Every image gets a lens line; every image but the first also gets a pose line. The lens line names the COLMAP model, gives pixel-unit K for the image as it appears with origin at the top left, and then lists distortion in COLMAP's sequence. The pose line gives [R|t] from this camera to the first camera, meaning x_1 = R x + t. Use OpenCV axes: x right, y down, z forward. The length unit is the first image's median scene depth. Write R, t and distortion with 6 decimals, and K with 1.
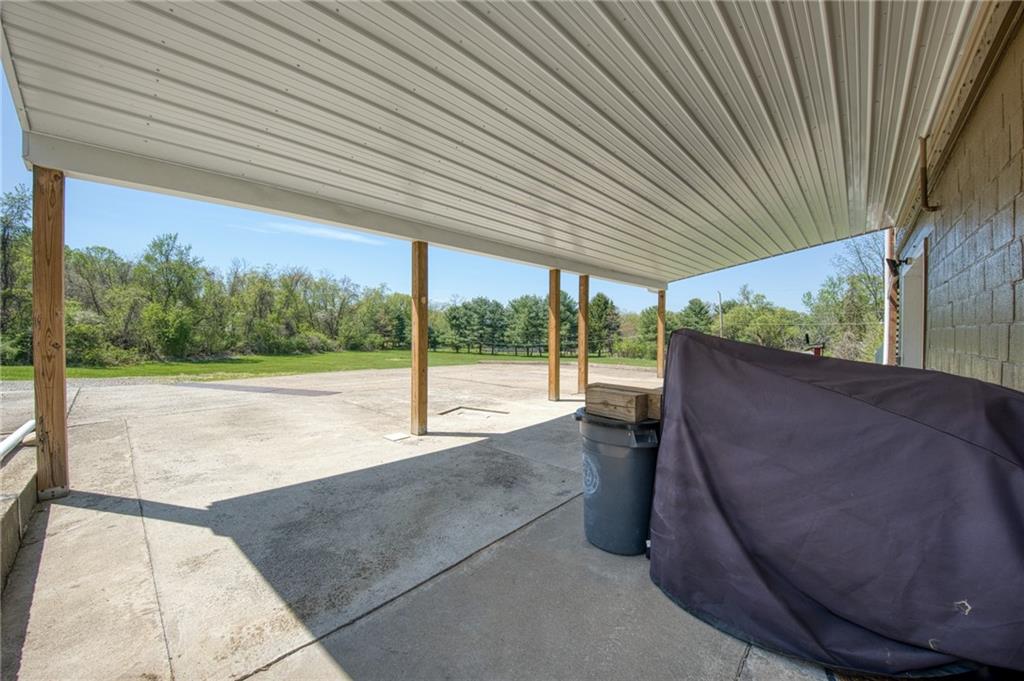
lens RADIAL K [[375.7, 0, 506.0], [0, 375.7, 332.7], [0, 0, 1]] dist [-0.020486, -0.000336]
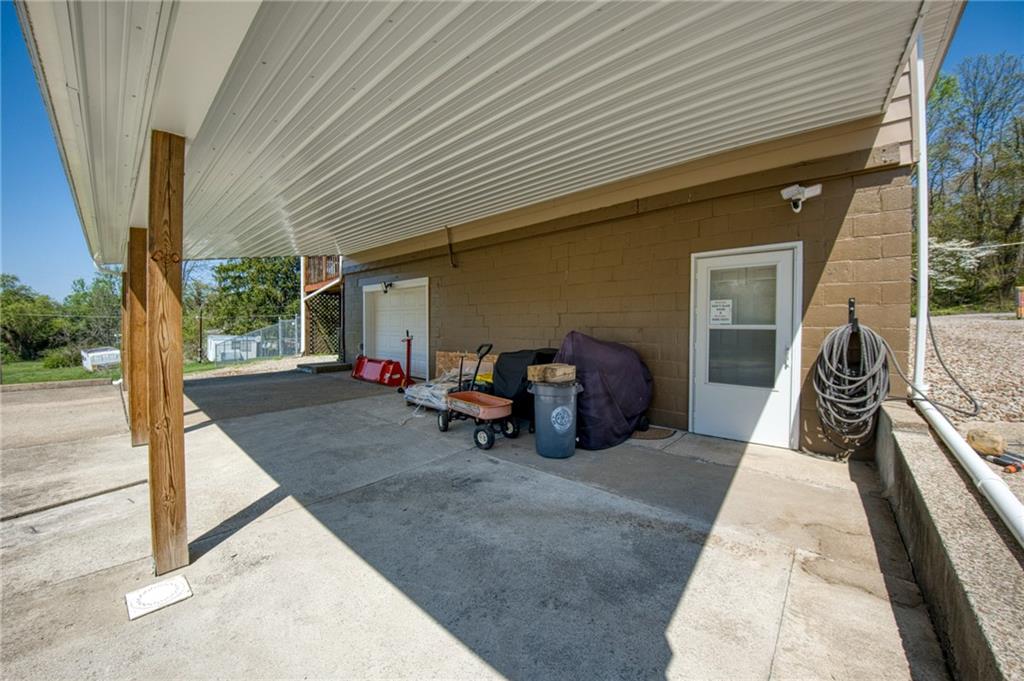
lens RADIAL K [[375.7, 0, 506.0], [0, 375.7, 332.7], [0, 0, 1]] dist [-0.020486, -0.000336]
pose [[-0.011737, -0.031744, 0.999427, -1.159698], [0.013387, 0.999401, 0.031900, -0.032863], [-0.999842, 0.013754, -0.011305, 1.060322]]
